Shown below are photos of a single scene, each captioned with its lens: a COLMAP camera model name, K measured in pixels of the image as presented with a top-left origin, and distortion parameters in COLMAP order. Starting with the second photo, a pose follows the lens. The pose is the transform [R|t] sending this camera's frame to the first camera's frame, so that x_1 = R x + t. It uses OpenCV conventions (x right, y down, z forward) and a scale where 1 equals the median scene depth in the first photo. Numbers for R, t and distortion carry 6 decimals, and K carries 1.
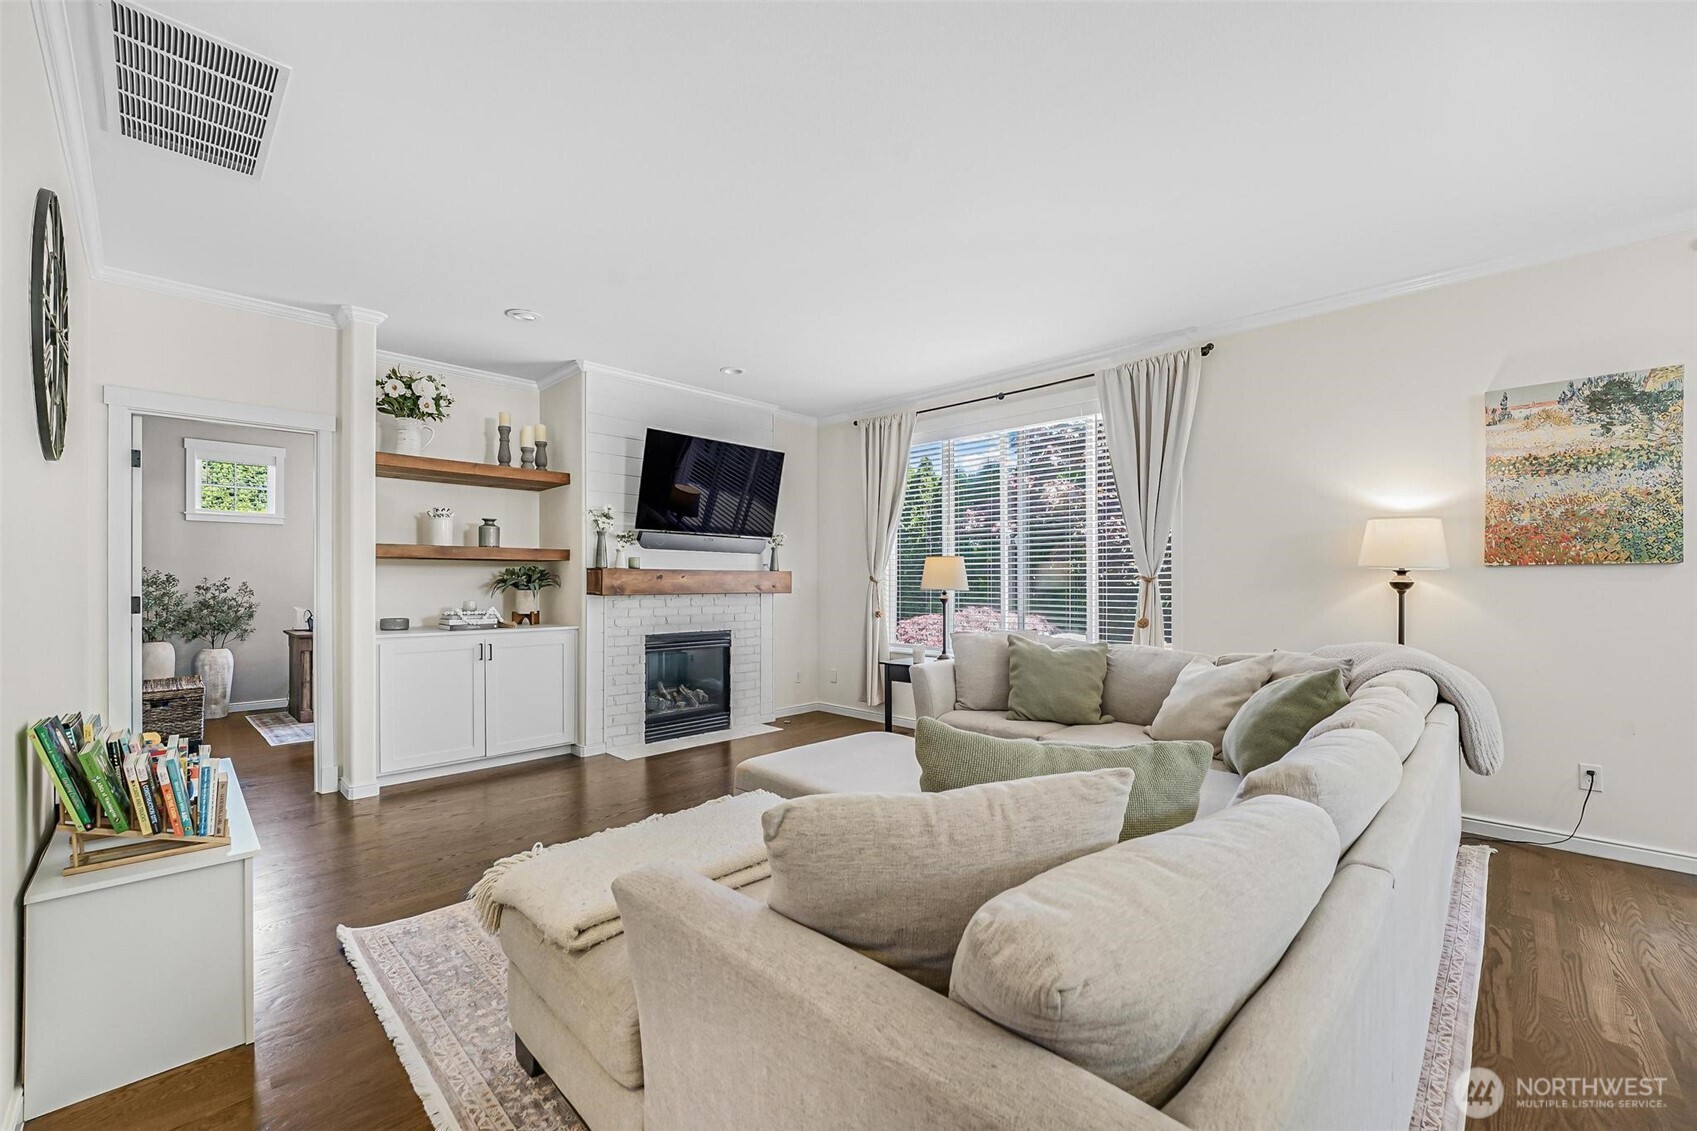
lens RADIAL K [[695.3, 0, 853.9], [0, 695.3, 578.2], [0, 0, 1]] dist [-0.017564, -0.000011]
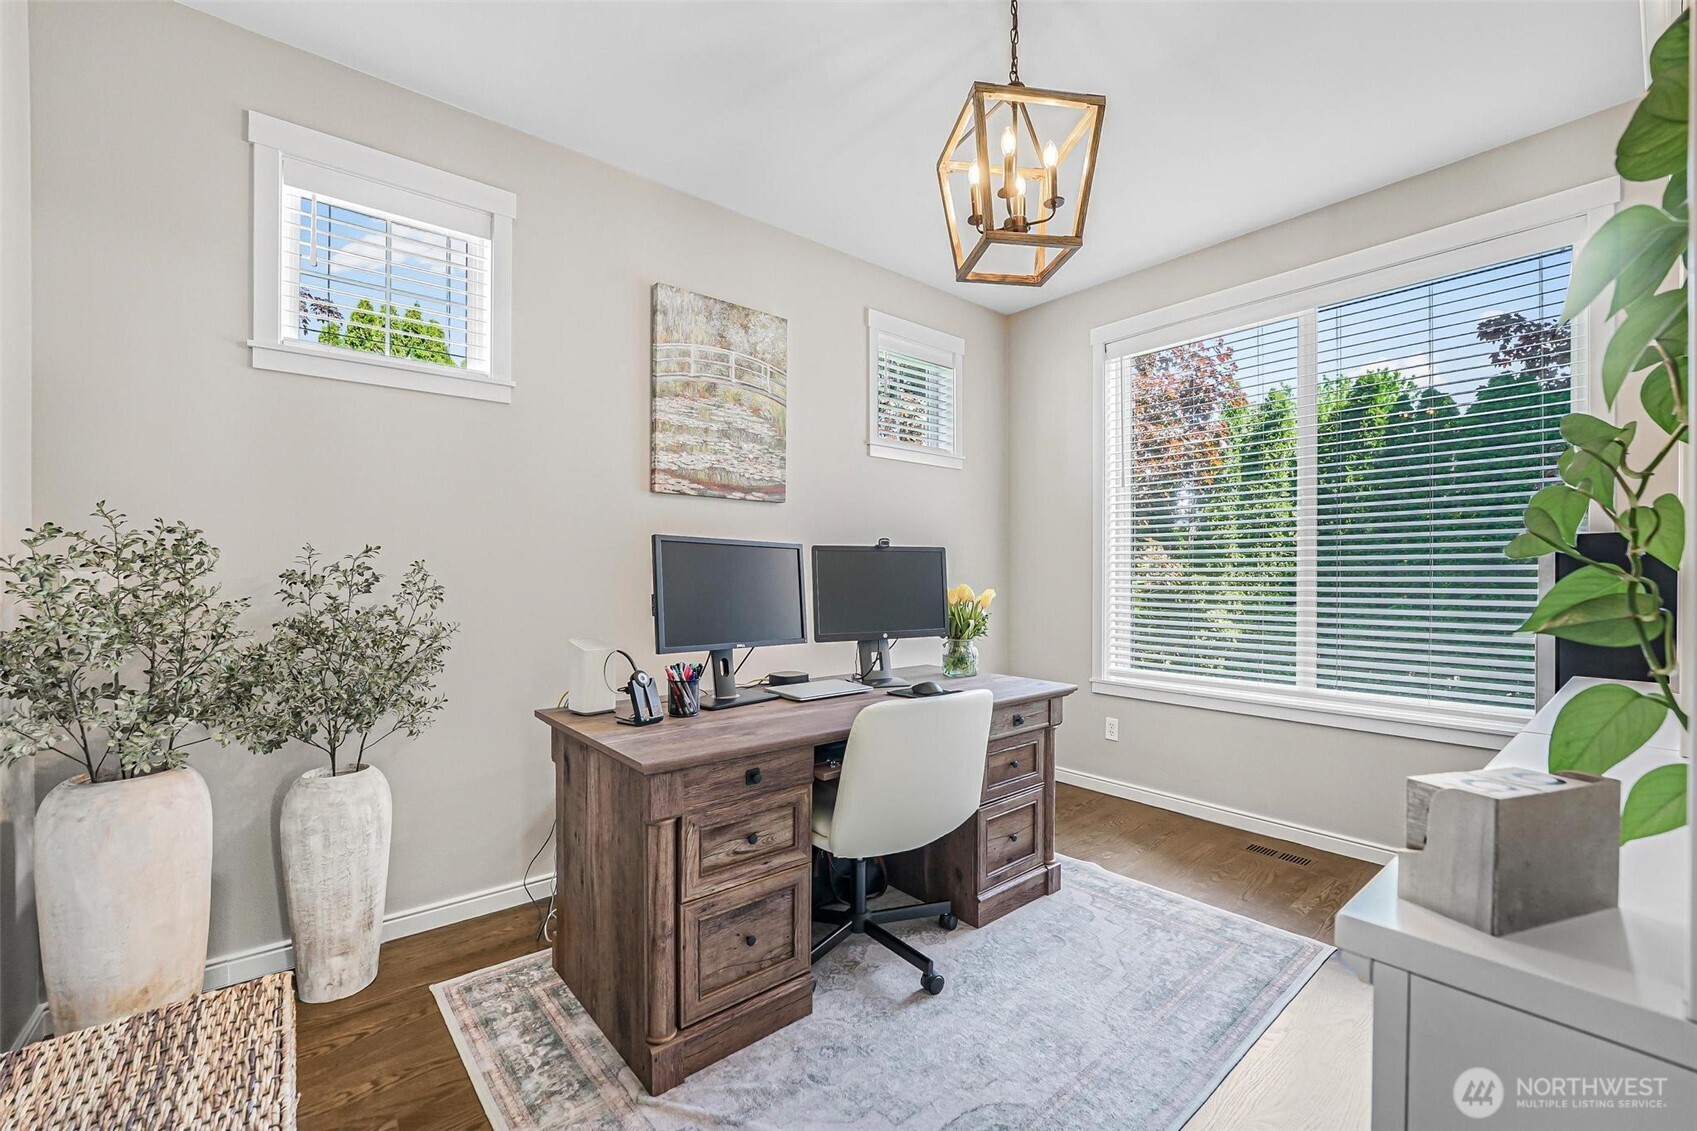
lens RADIAL K [[695.3, 0, 846.9], [0, 695.3, 570.7], [0, 0, 1]] dist [-0.017564, -0.000011]
pose [[0.994838, -0.000276, -0.101480, -0.500296], [0.000813, 0.999986, 0.005247, 0.006972], [0.101477, -0.005303, 0.994824, 0.530853]]
